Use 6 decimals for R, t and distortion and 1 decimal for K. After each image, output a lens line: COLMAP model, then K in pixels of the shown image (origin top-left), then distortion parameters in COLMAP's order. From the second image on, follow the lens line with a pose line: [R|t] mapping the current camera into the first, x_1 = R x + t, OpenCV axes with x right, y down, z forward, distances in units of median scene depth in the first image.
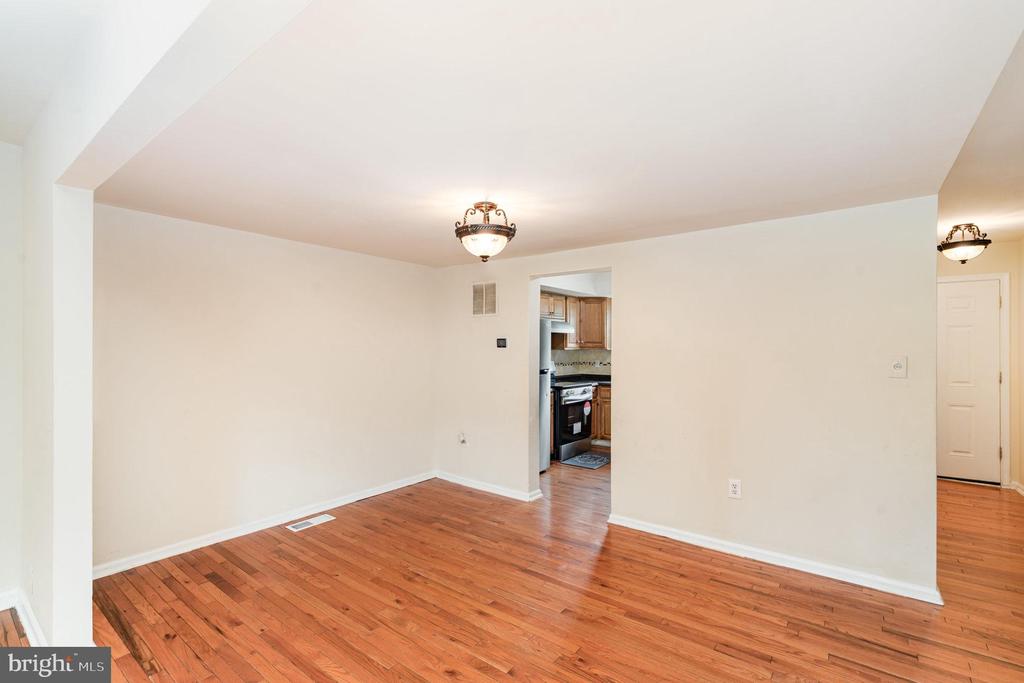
lens RADIAL K [[460.7, 0, 511.4], [0, 460.7, 343.7], [0, 0, 1]] dist [-0.005243, 0.000030]
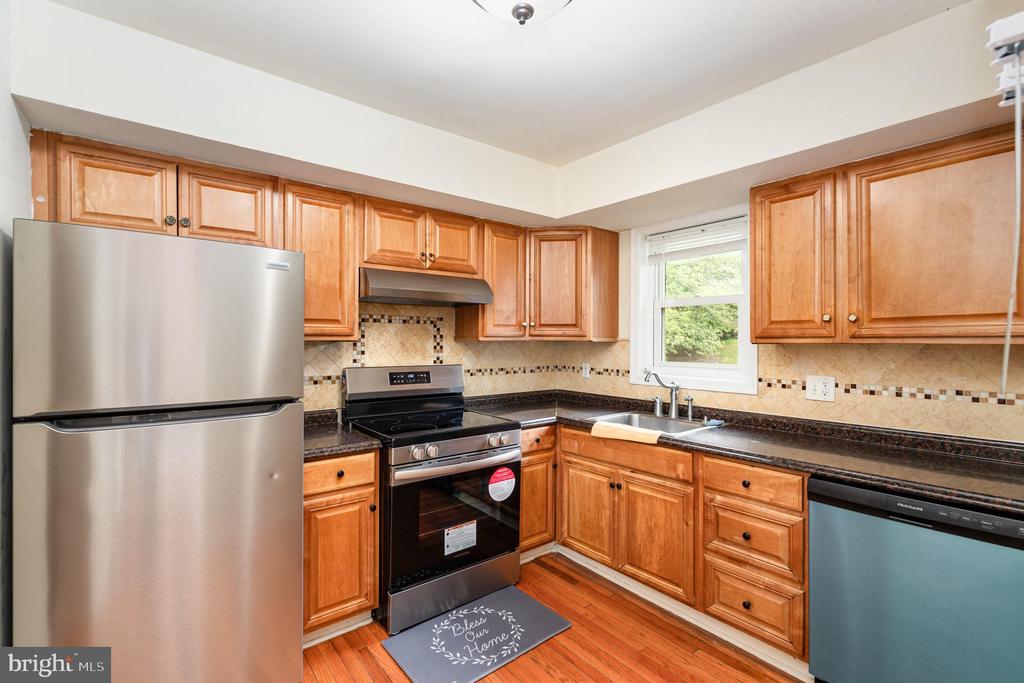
lens RADIAL K [[460.7, 0, 507.8], [0, 460.7, 338.0], [0, 0, 1]] dist [-0.005243, 0.000030]
pose [[0.966831, 0.003644, -0.255390, 0.273051], [-0.002311, 0.999982, 0.005516, 0.008742], [0.255406, -0.004743, 0.966822, 0.606349]]
